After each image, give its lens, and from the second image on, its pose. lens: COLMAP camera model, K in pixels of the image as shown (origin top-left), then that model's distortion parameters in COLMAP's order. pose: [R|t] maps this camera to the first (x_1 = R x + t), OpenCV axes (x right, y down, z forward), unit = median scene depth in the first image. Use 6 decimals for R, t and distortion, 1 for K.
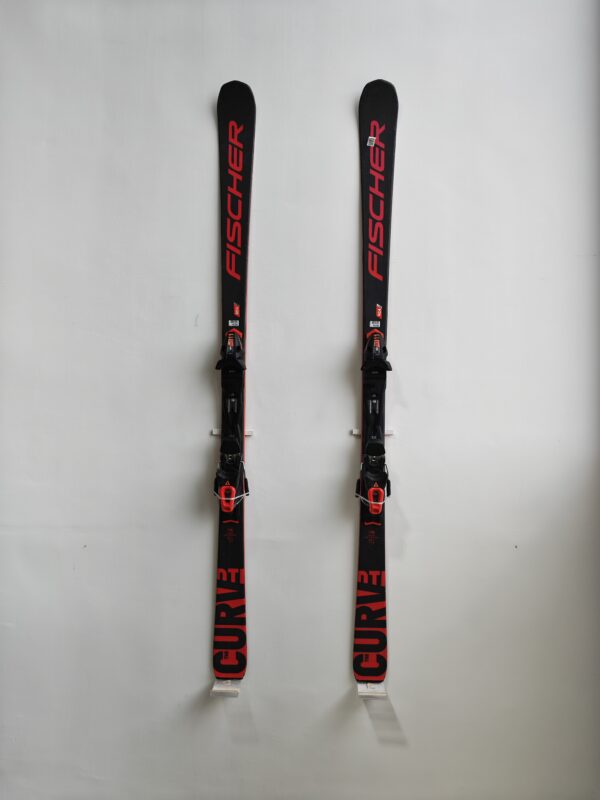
lens RADIAL K [[560.2, 0, 300.7], [0, 560.2, 408.2], [0, 0, 1]] dist [0.144194, -0.001190]
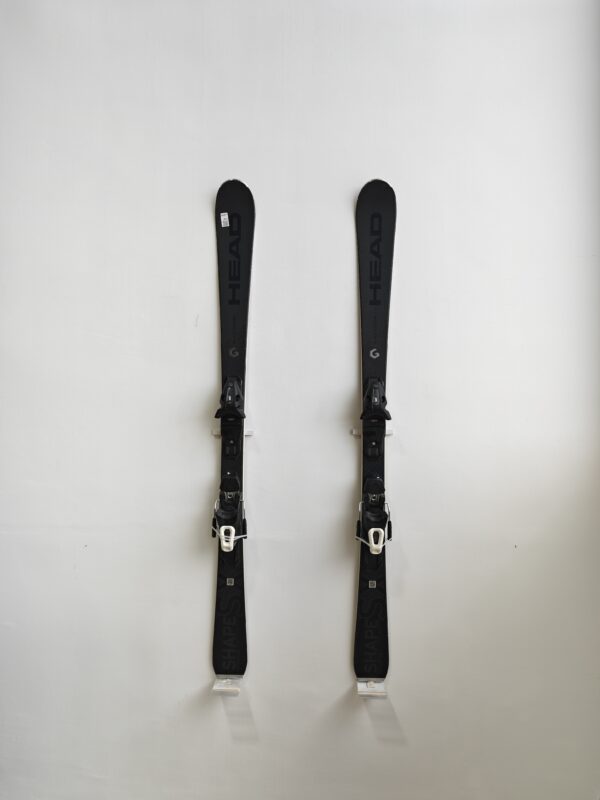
lens RADIAL K [[560.2, 0, 298.5], [0, 560.2, 391.7], [0, 0, 1]] dist [0.144194, -0.001190]
pose [[0.999992, -0.002024, -0.003321, 0.000543], [0.002043, 0.999982, 0.005655, -0.104305], [0.003310, -0.005662, 0.999978, 0.000194]]
